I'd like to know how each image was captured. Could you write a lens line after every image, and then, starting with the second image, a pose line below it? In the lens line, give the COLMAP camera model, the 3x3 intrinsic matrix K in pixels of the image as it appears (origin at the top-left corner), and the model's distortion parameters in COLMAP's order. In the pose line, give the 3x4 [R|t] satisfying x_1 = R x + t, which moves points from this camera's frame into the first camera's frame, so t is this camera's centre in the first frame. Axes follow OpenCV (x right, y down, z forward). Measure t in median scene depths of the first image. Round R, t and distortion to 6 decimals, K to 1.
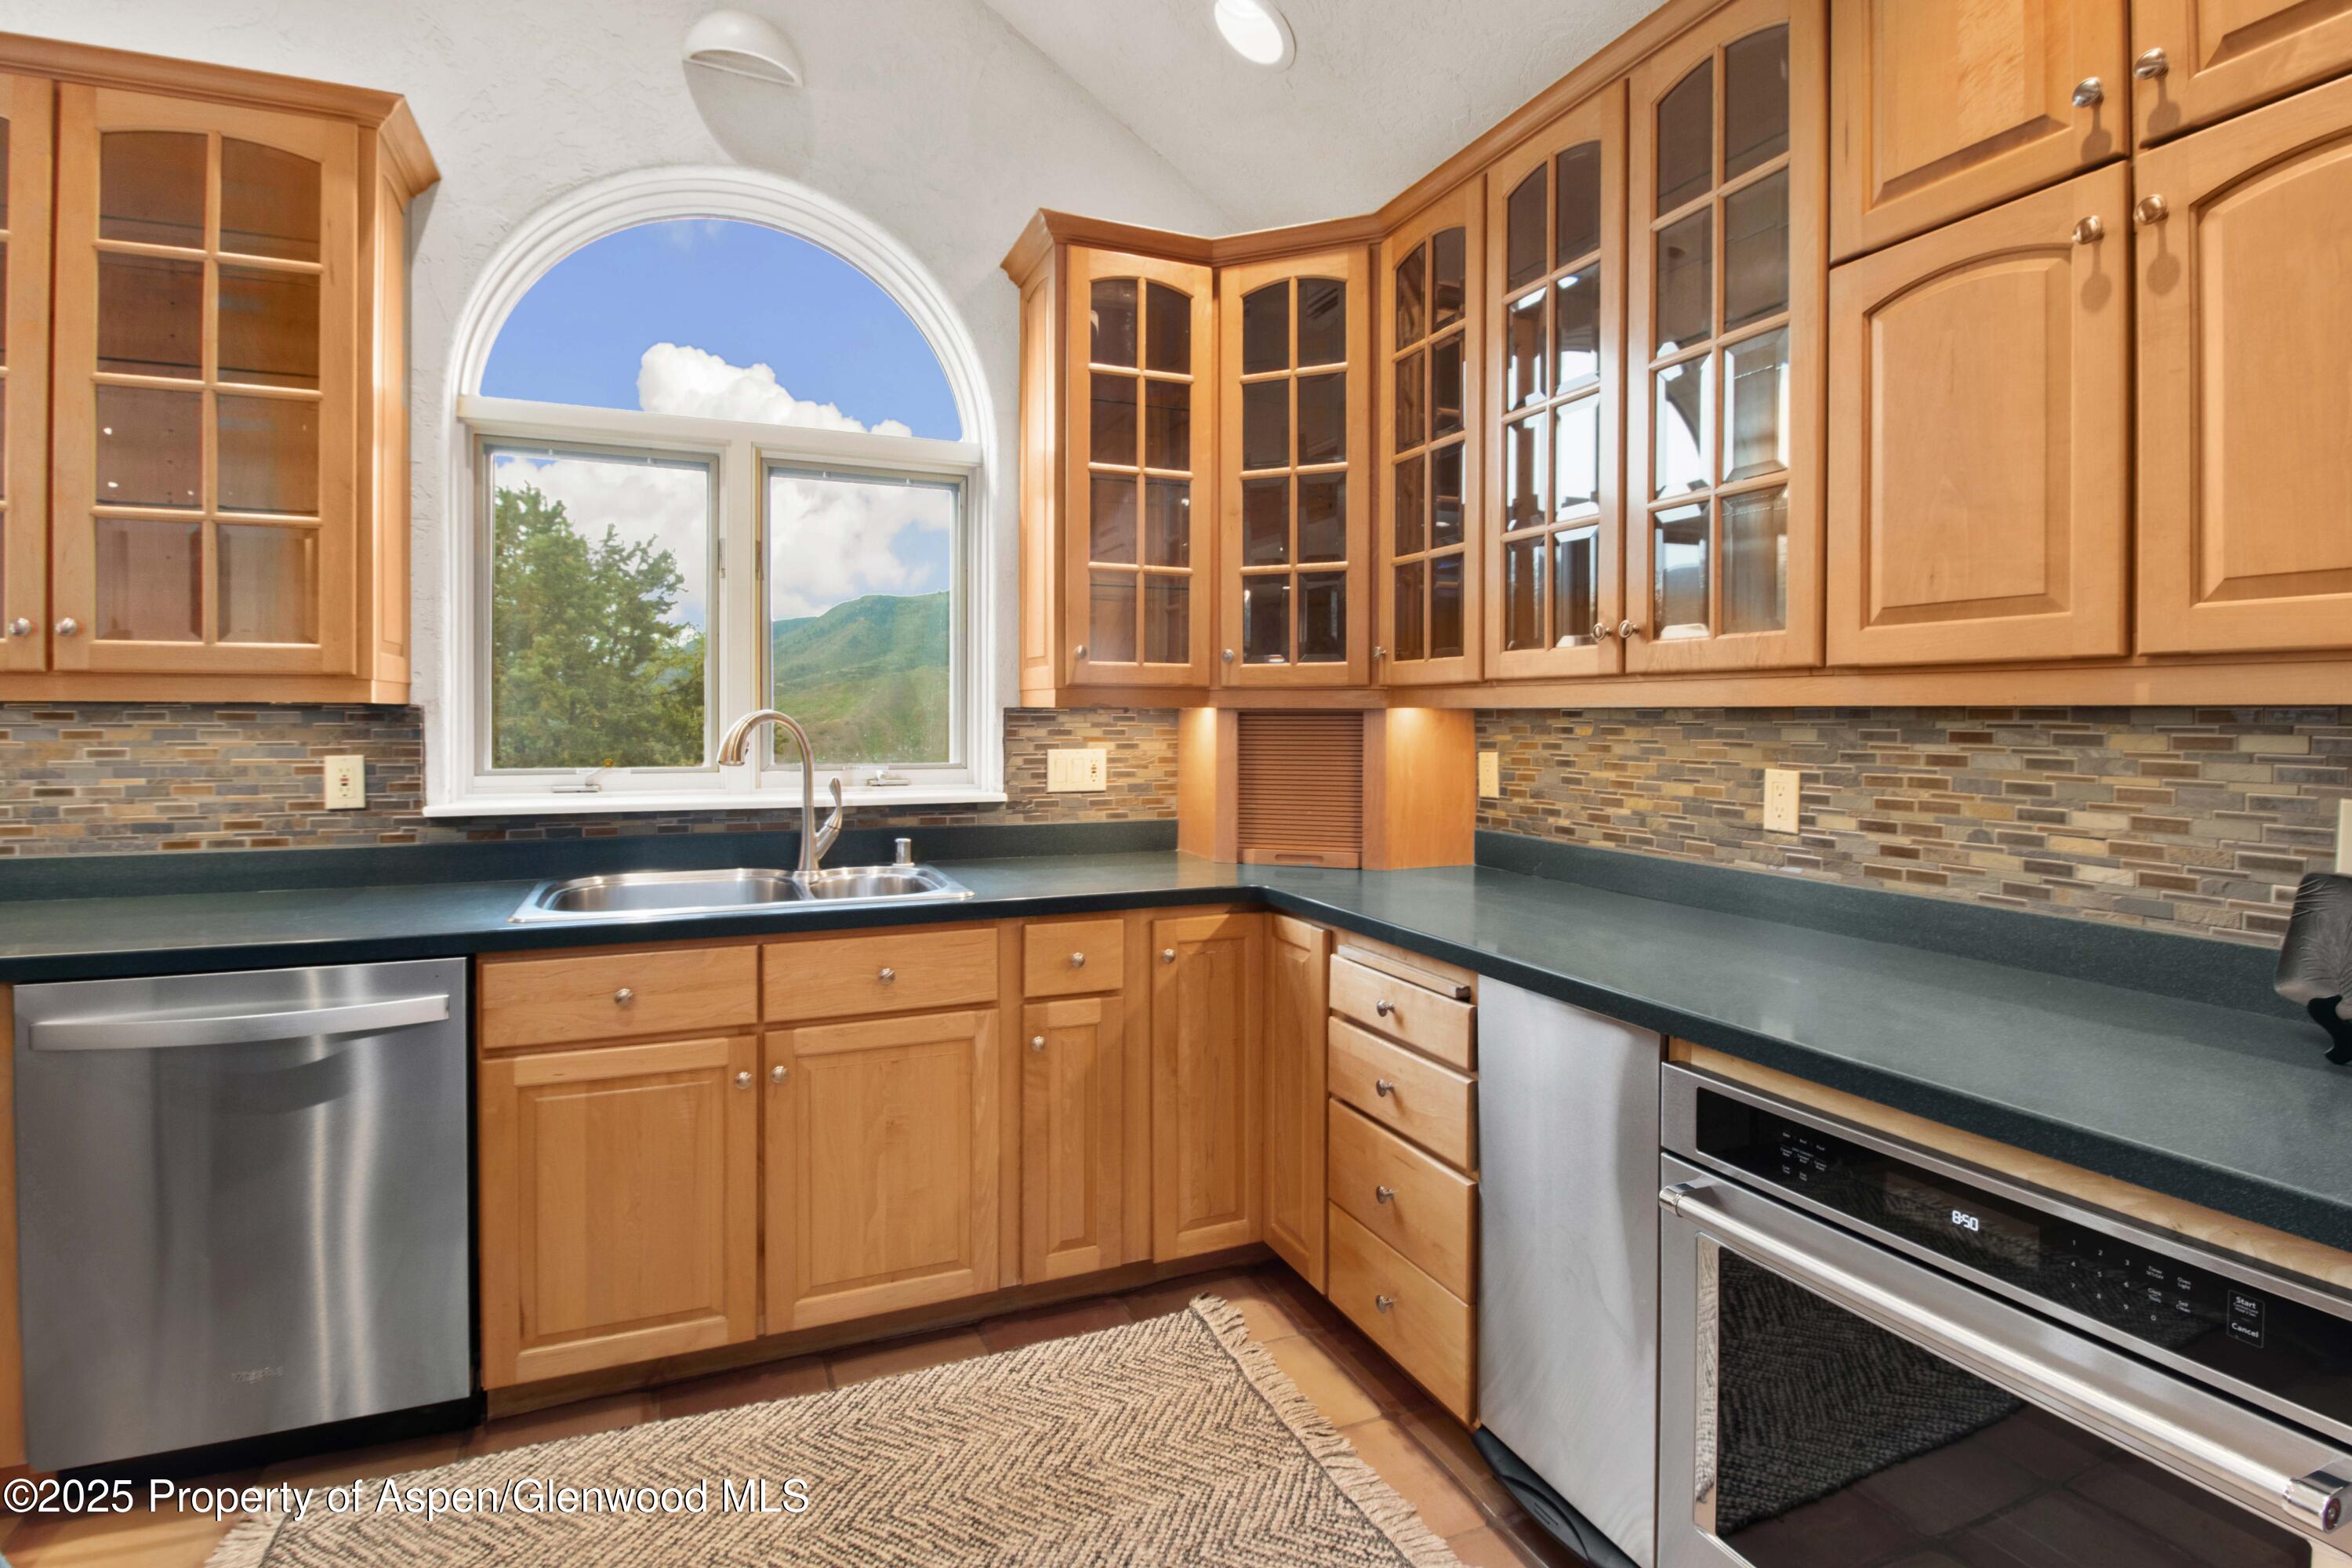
lens RADIAL K [[1149.9, 0, 1173.7], [0, 1149.9, 724.5], [0, 0, 1]] dist [-0.001544, -0.014901]
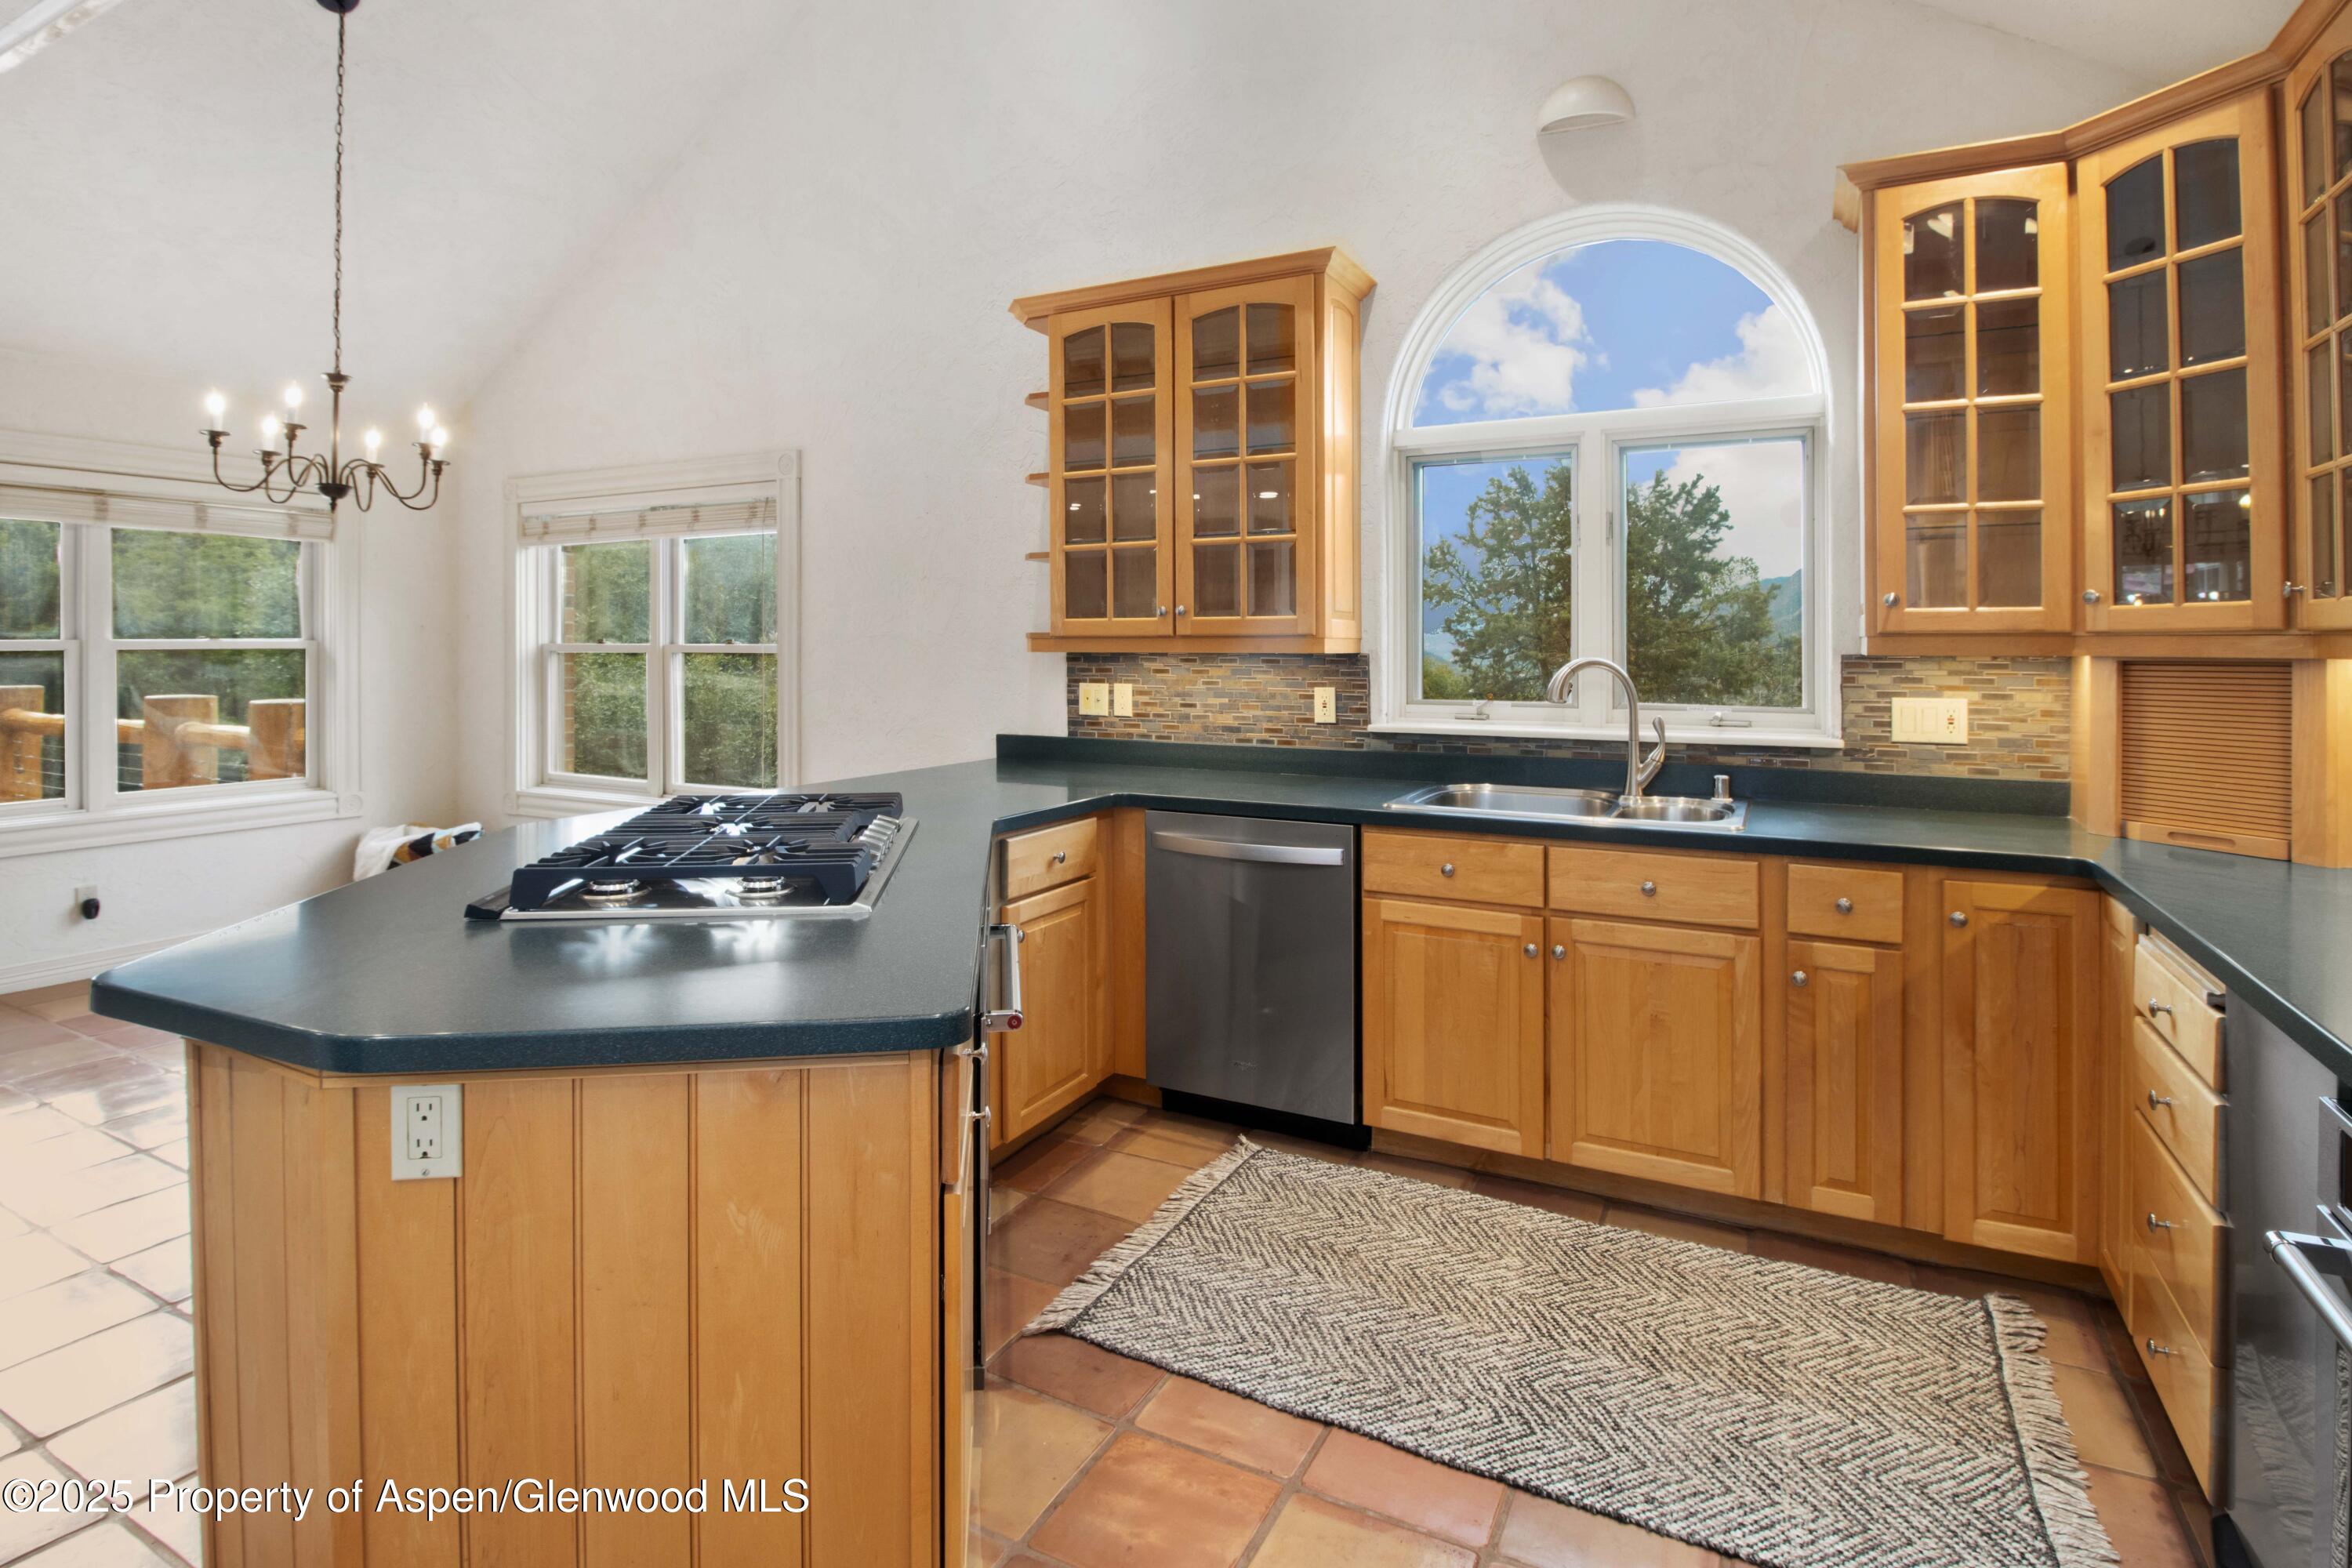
lens RADIAL K [[1168.8, 0, 1178.8], [0, 1168.8, 645.4], [0, 0, 1]] dist [0.000796, -0.011318]
pose [[0.629026, -0.003484, -0.777376, 0.333965], [-0.004051, 0.999962, -0.007759, -0.014655], [0.777373, 0.008030, 0.628988, -0.106398]]
